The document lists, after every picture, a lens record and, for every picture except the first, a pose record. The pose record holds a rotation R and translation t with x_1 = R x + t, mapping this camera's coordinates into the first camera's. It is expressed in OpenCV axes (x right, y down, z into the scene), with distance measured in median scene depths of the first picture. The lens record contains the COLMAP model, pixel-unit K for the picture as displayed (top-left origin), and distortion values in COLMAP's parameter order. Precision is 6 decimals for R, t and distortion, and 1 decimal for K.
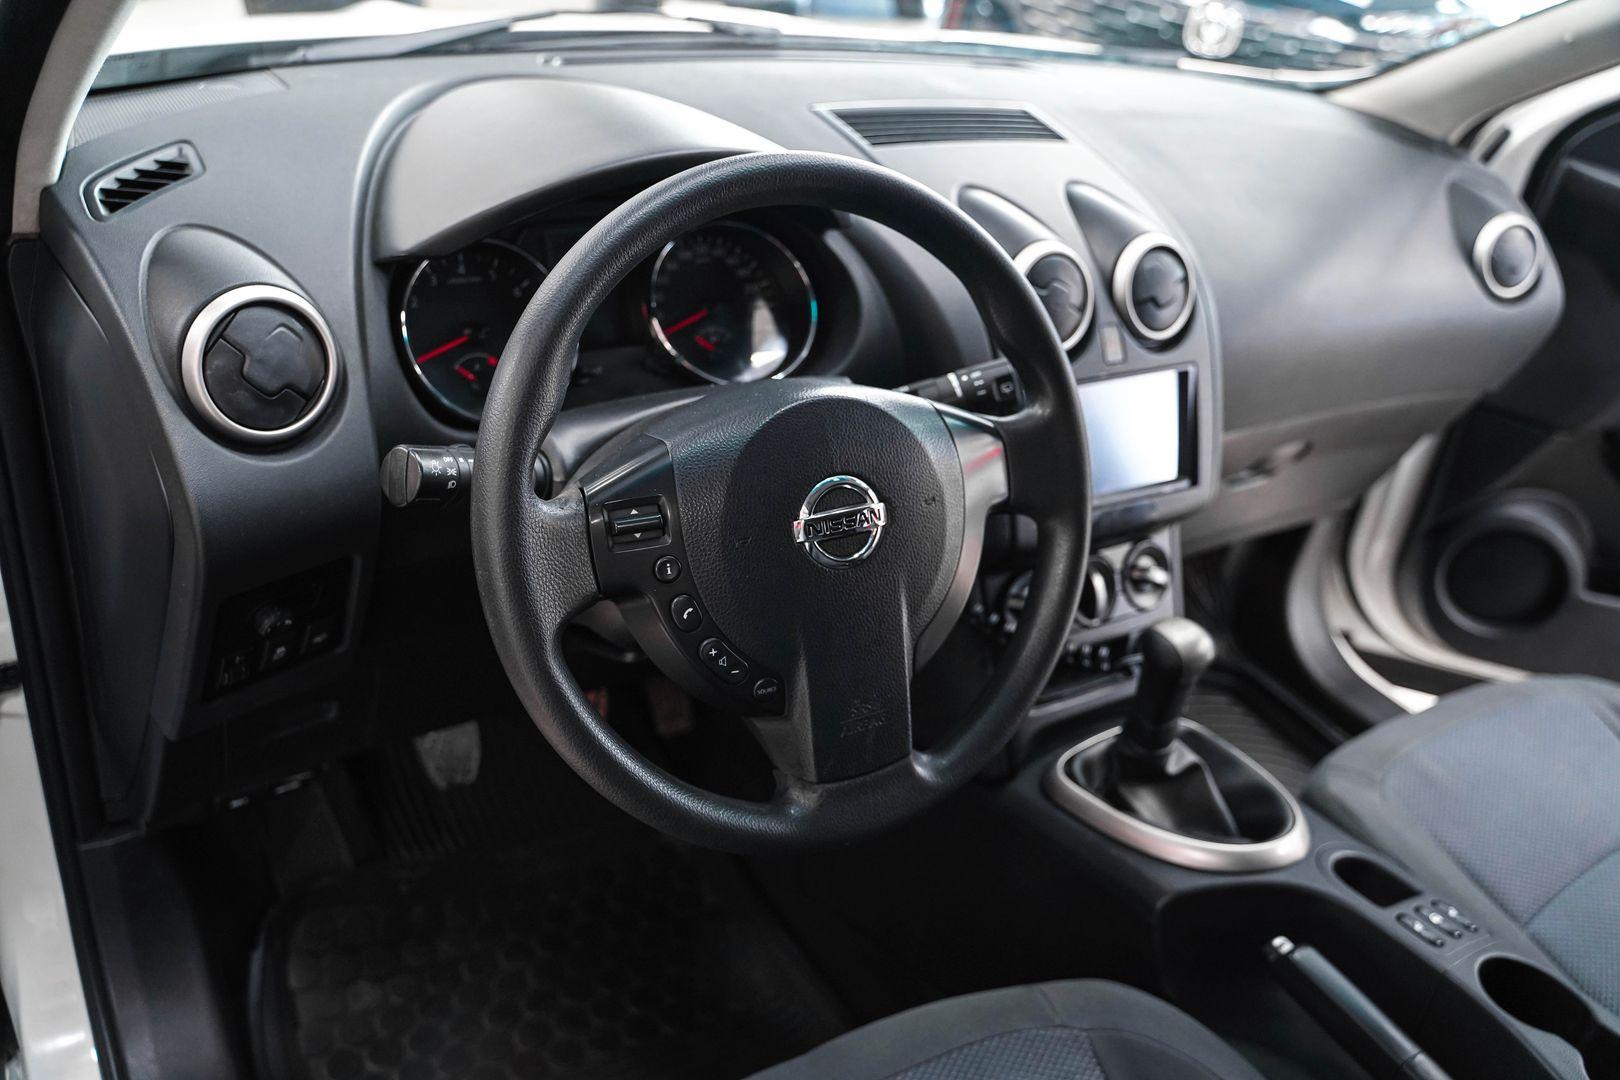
lens RADIAL K [[1285.0, 0, 820.4], [0, 1285.0, 533.9], [0, 0, 1]] dist [-0.111277, 0.072119]
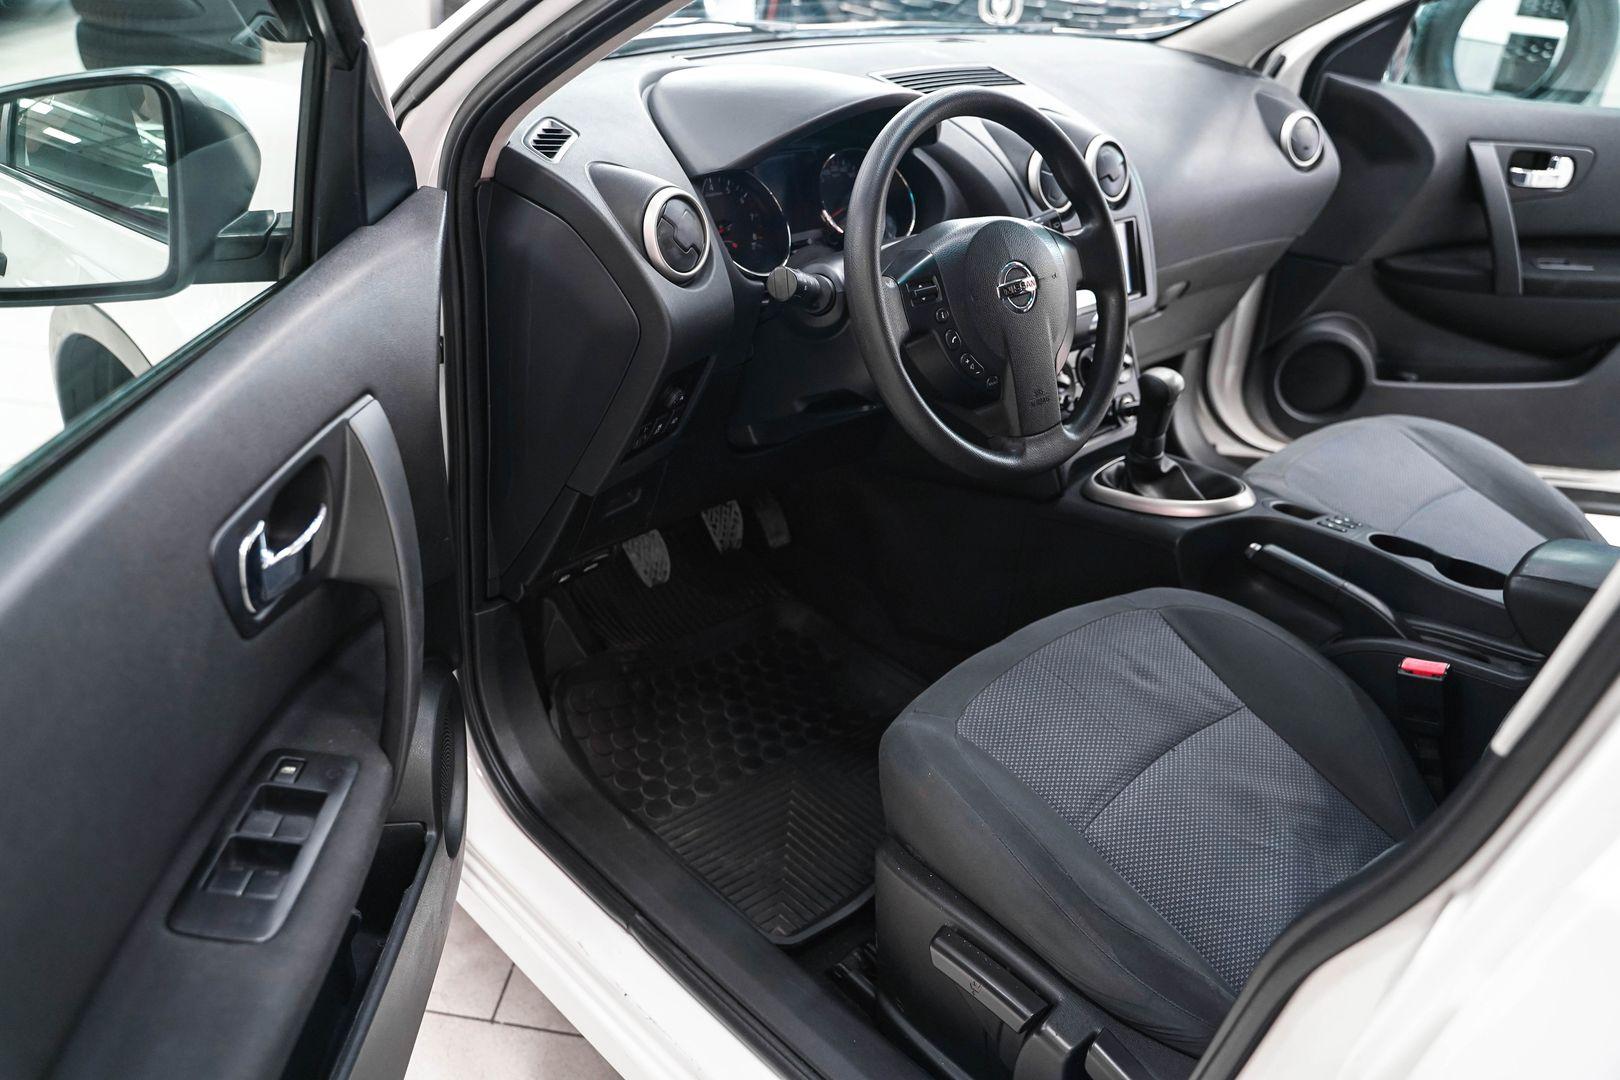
lens RADIAL K [[1285.0, 0, 800.1], [0, 1285.0, 546.4], [0, 0, 1]] dist [-0.111277, 0.072119]
pose [[0.979793, -0.140761, 0.142099, -0.311303], [0.139458, 0.990043, 0.019142, 0.144786], [-0.143378, 0.001062, 0.989667, -0.384578]]
